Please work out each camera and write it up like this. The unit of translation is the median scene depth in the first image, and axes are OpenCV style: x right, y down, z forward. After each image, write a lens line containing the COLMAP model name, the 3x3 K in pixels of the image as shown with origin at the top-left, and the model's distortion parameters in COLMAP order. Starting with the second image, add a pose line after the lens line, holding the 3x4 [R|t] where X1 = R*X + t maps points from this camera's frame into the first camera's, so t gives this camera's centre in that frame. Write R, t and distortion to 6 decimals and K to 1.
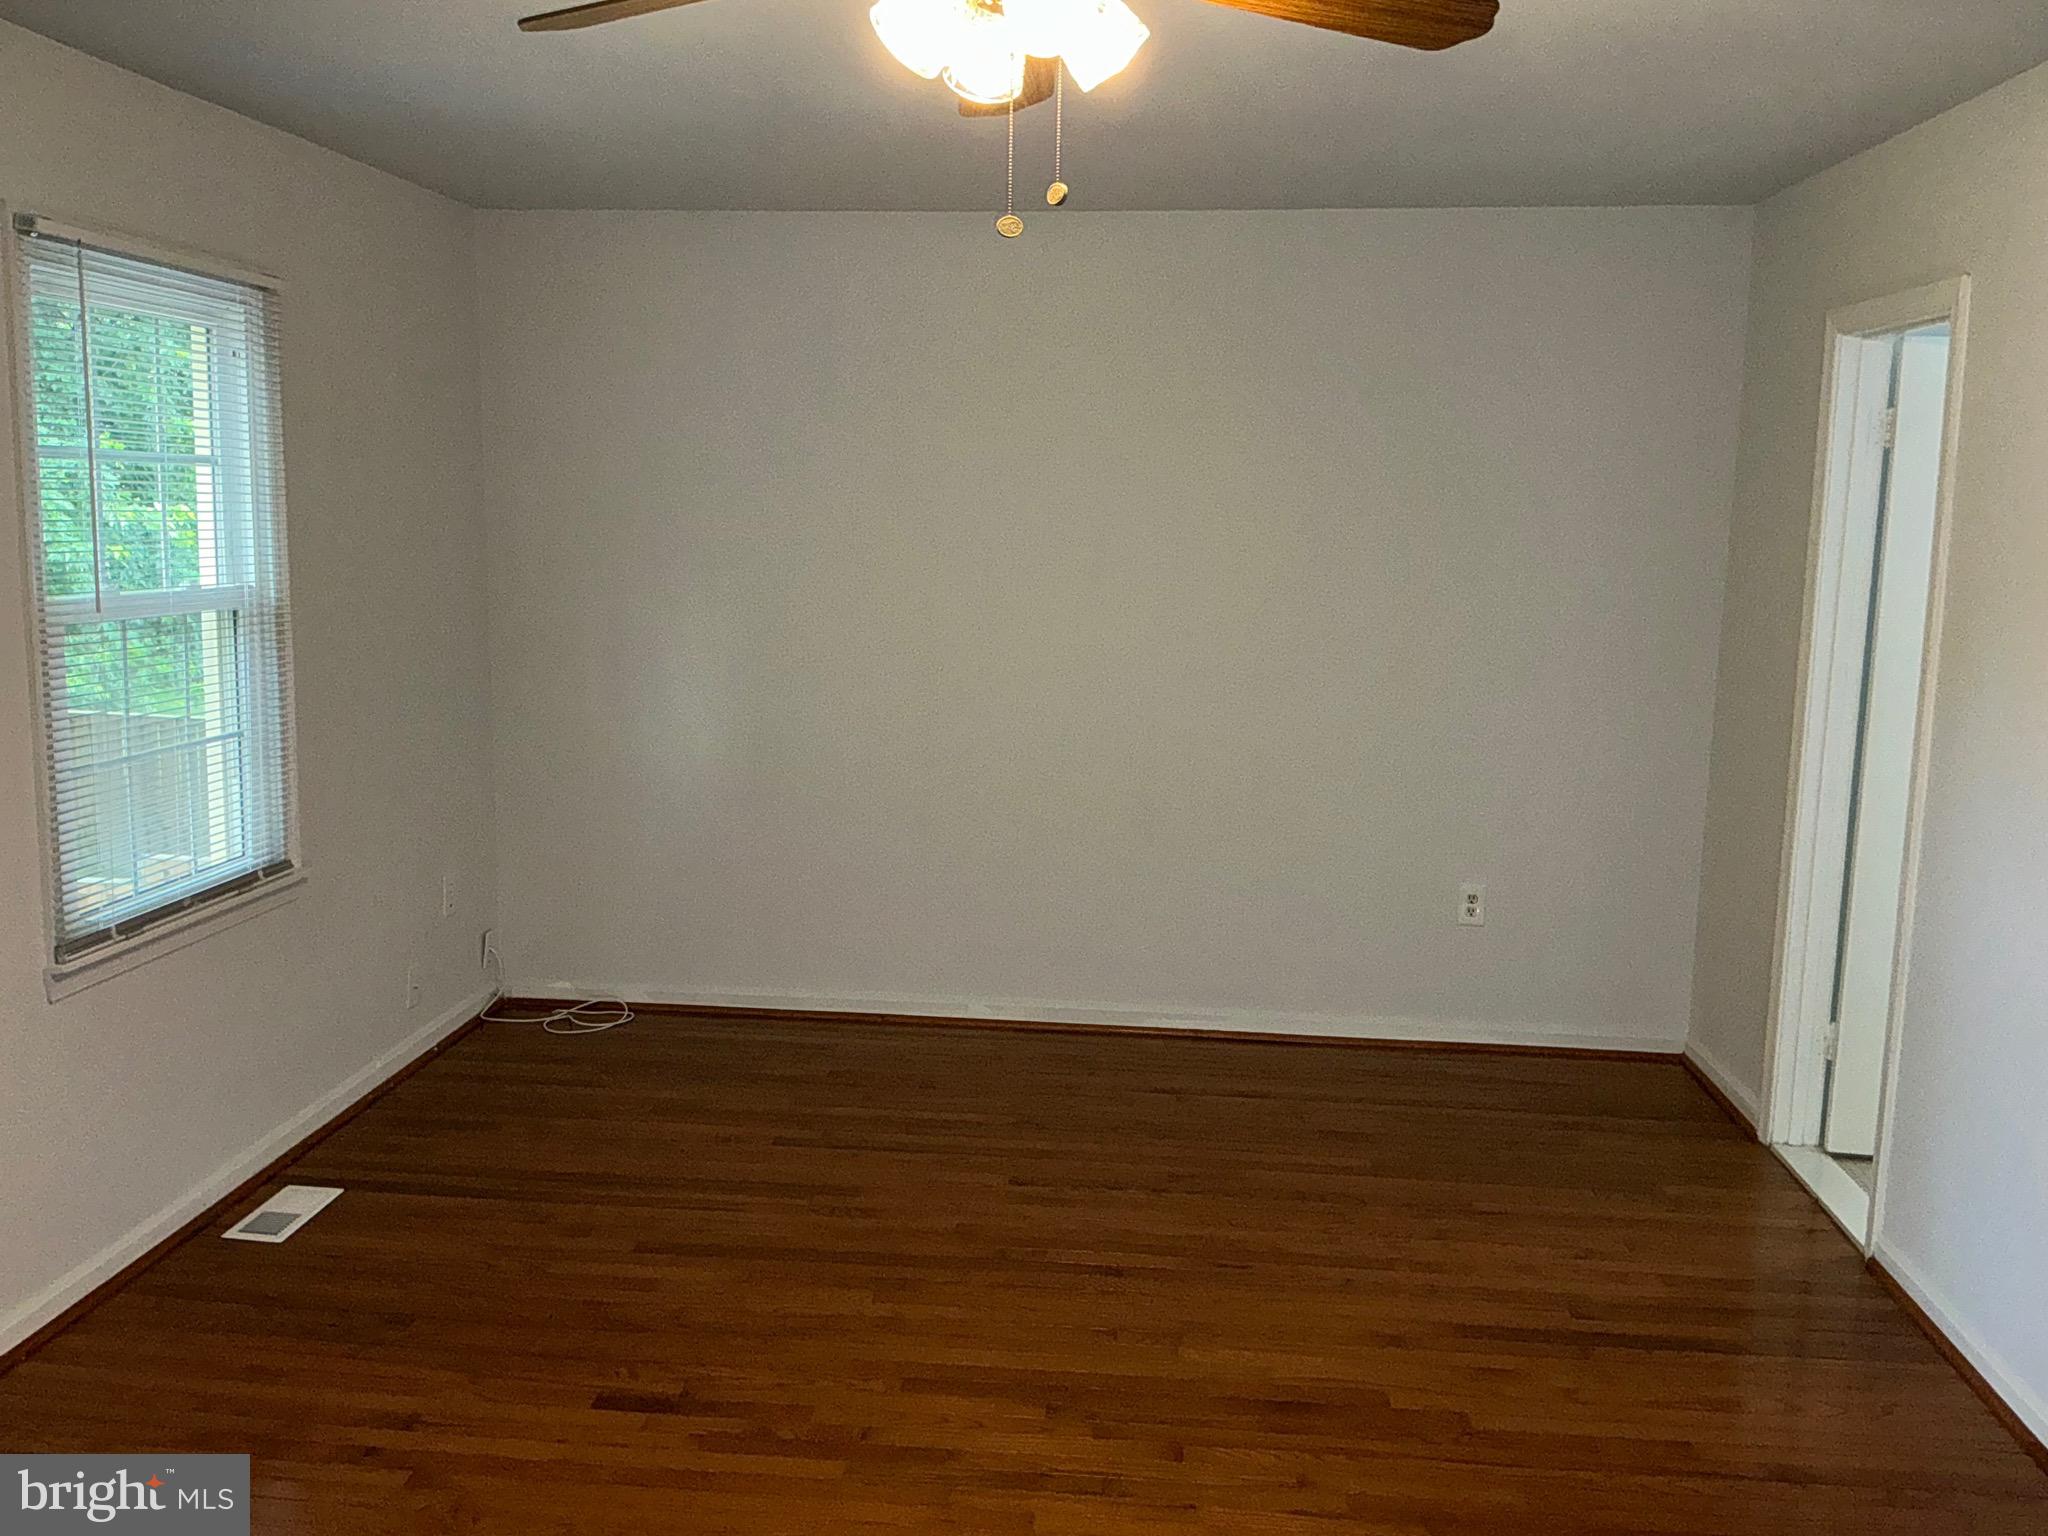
lens RADIAL K [[1736.9, 0, 1022.1], [0, 1736.9, 766.8], [0, 0, 1]] dist [0.018491, -0.047476]
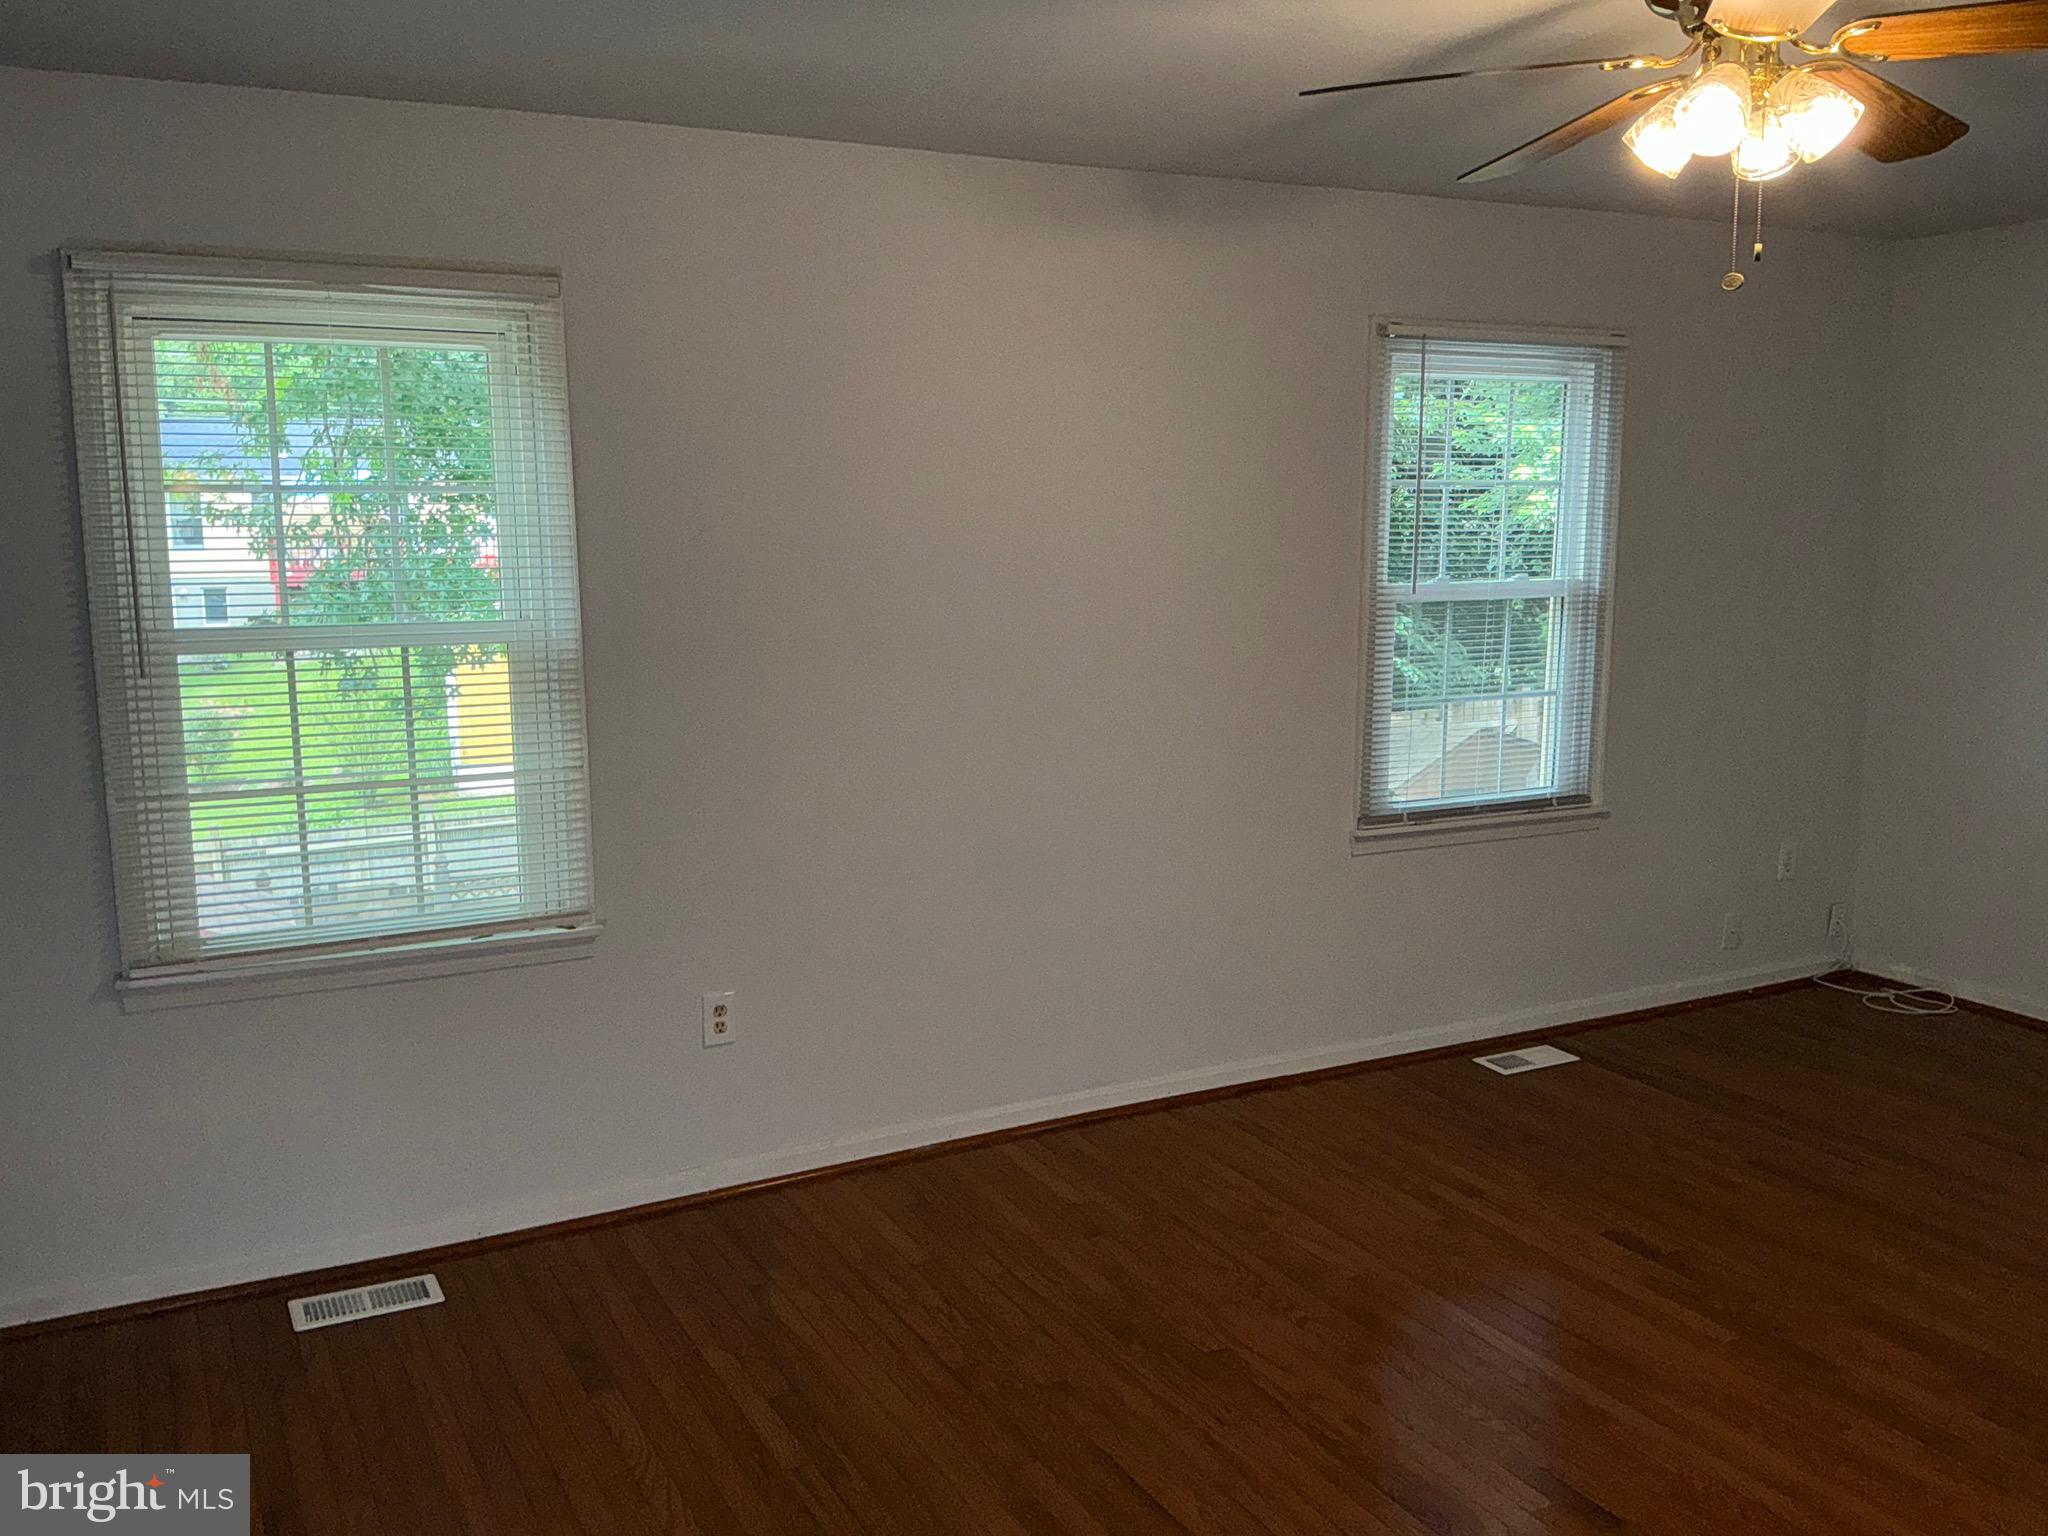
lens RADIAL K [[1736.9, 0, 1006.8], [0, 1736.9, 787.4], [0, 0, 1]] dist [0.018491, -0.047476]
pose [[0.539363, 0.118957, -0.833629, 0.426921], [-0.114510, 0.991137, 0.067344, 0.010654], [0.834251, 0.059136, 0.548204, -0.051710]]
